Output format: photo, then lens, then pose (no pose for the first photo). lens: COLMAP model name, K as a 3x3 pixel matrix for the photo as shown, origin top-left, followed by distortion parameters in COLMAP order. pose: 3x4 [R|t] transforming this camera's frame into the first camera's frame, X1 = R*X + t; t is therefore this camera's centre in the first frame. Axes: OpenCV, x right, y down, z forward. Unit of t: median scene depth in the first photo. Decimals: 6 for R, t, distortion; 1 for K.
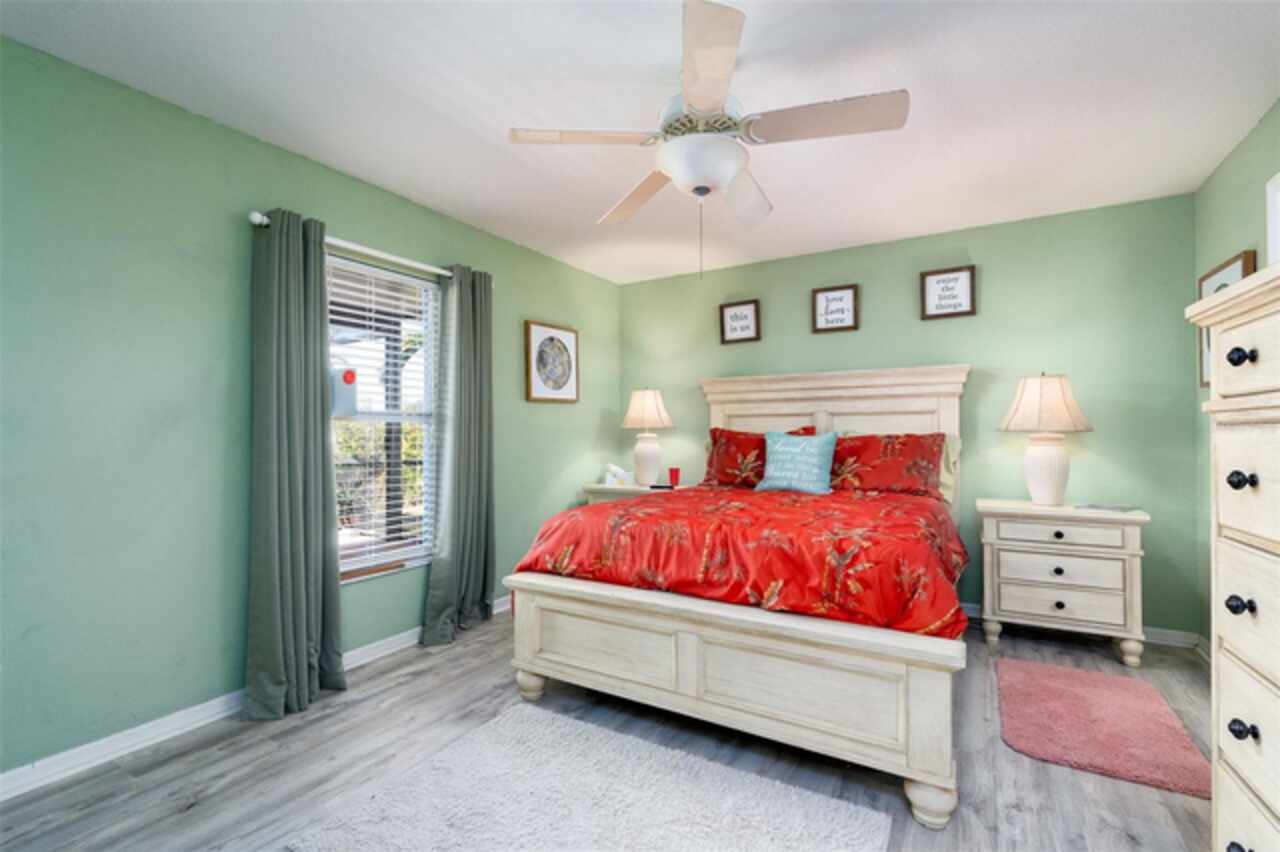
lens RADIAL K [[561.6, 0, 644.2], [0, 561.6, 434.5], [0, 0, 1]] dist [-0.001297, -0.000183]
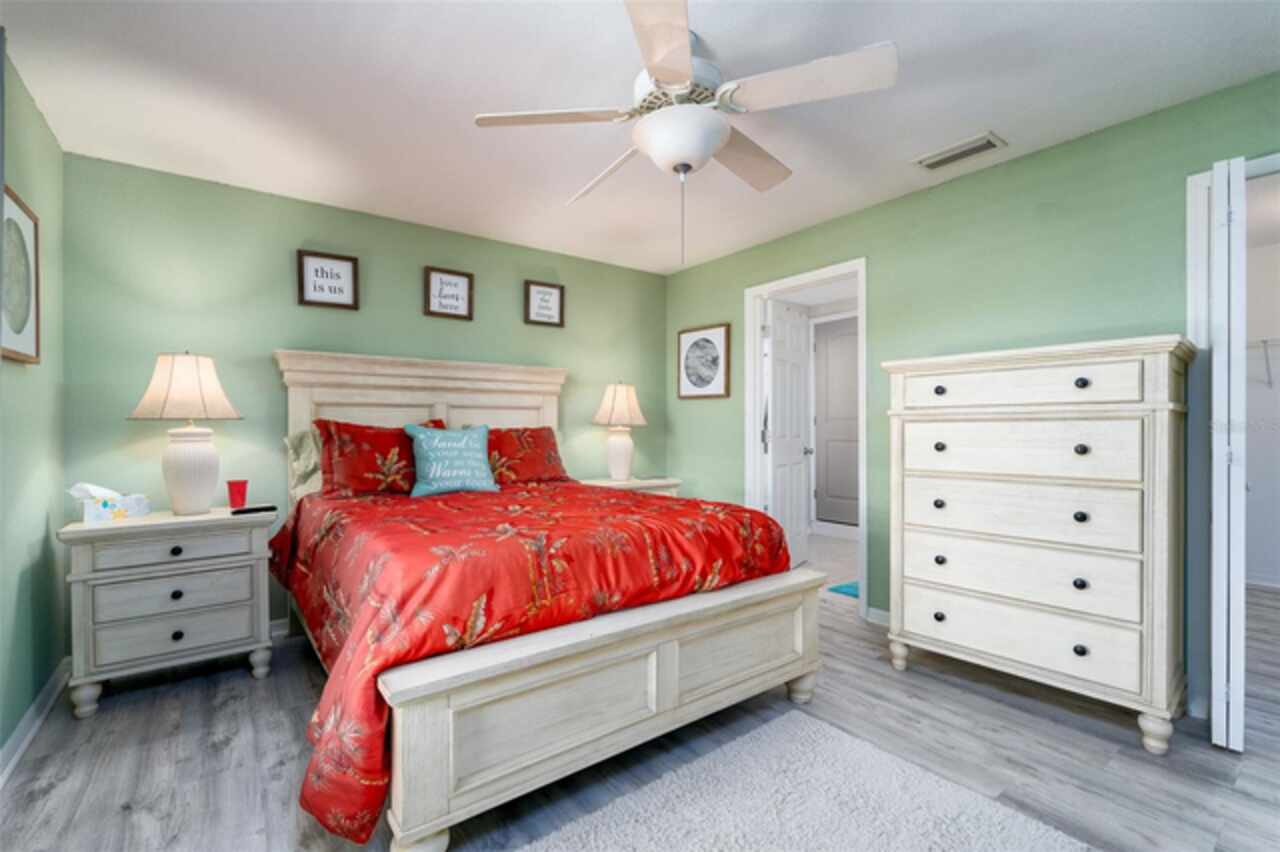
lens RADIAL K [[561.6, 0, 647.3], [0, 561.6, 423.3], [0, 0, 1]] dist [-0.001297, -0.000183]
pose [[0.380847, 0.006492, 0.924615, -0.444438], [0.003642, 0.999957, -0.008521, 0.001012], [-0.924631, 0.006613, 0.380807, 0.381634]]
